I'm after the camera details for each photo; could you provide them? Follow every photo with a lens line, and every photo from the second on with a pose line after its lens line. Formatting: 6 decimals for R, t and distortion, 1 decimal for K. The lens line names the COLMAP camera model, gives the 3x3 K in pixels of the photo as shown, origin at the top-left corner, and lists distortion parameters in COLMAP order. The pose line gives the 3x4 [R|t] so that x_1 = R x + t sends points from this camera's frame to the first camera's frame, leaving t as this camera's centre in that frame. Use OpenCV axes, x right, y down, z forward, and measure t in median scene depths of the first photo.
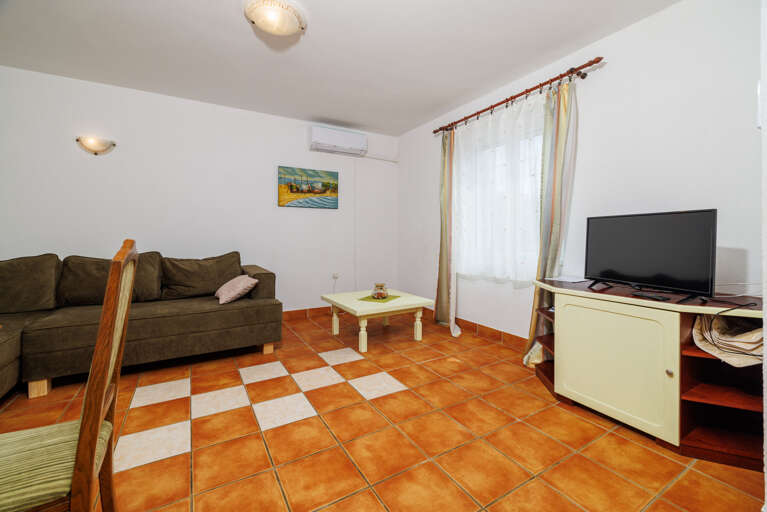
lens RADIAL K [[331.3, 0, 384.1], [0, 331.3, 233.6], [0, 0, 1]] dist [0.001271, 0.000458]
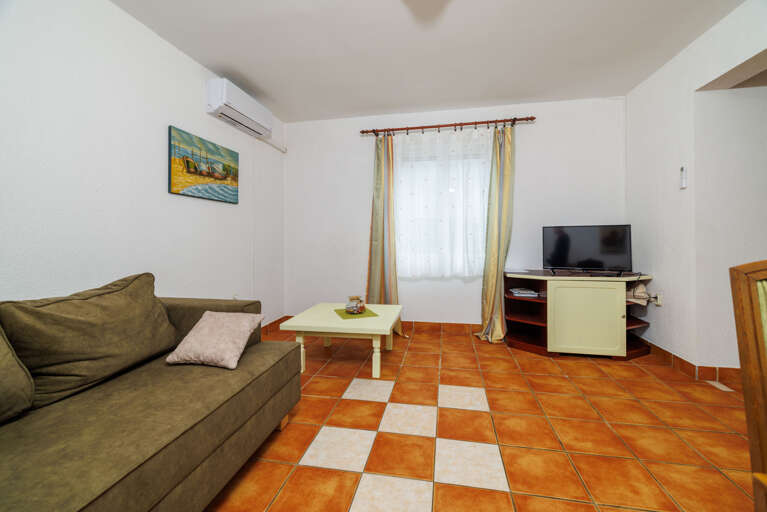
lens RADIAL K [[331.3, 0, 384.1], [0, 331.3, 233.6], [0, 0, 1]] dist [0.001271, 0.000458]
pose [[0.656318, 0.006013, 0.754461, -0.766091], [0.002666, 0.999944, -0.010289, -0.002760], [-0.754480, 0.008764, 0.656265, 0.467530]]
